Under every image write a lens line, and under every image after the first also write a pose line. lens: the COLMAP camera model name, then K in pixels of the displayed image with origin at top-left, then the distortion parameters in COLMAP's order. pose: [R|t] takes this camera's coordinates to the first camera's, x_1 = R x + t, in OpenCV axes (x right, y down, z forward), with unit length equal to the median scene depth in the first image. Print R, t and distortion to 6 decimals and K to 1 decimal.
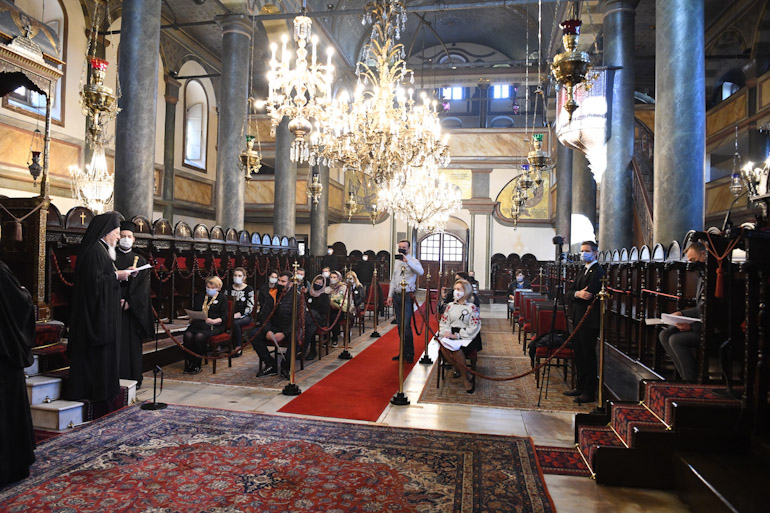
lens RADIAL K [[543.1, 0, 385.0], [0, 543.1, 256.5], [0, 0, 1]] dist [-0.083022, 0.034404]
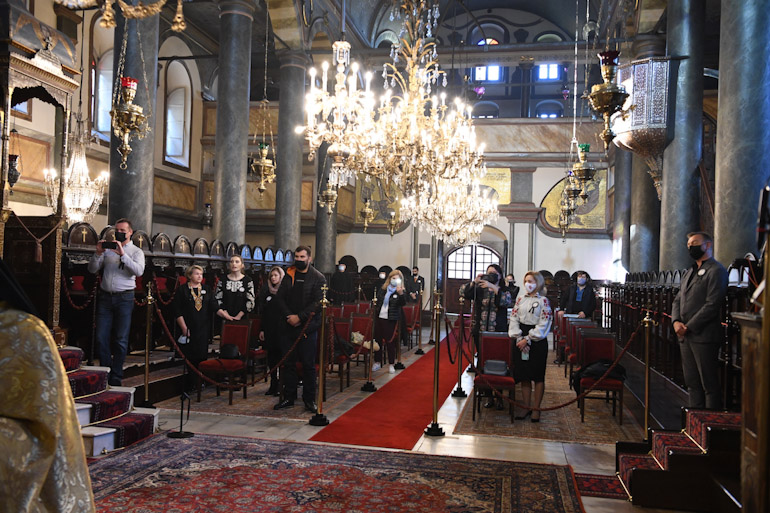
lens RADIAL K [[697.5, 0, 385.0], [0, 697.5, 256.5], [0, 0, 1]] dist [0.002616, 0.008877]
pose [[0.999798, 0.003964, -0.019687, -0.029030], [-0.004371, 0.999776, -0.020722, -0.012207], [0.019601, 0.020804, 0.999591, -0.189946]]
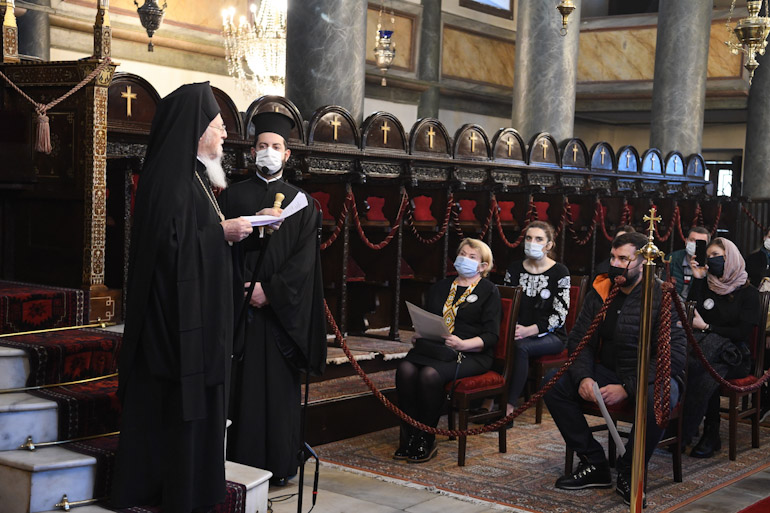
lens RADIAL K [[1125.6, 0, 371.8], [0, 1125.6, 244.4], [0, 0, 1]] dist [0.229620, 0.032066]
pose [[0.894992, 0.031487, -0.444969, 0.017571], [-0.014262, 0.999016, 0.042007, 0.003407], [0.445854, -0.031249, 0.894560, 0.150961]]
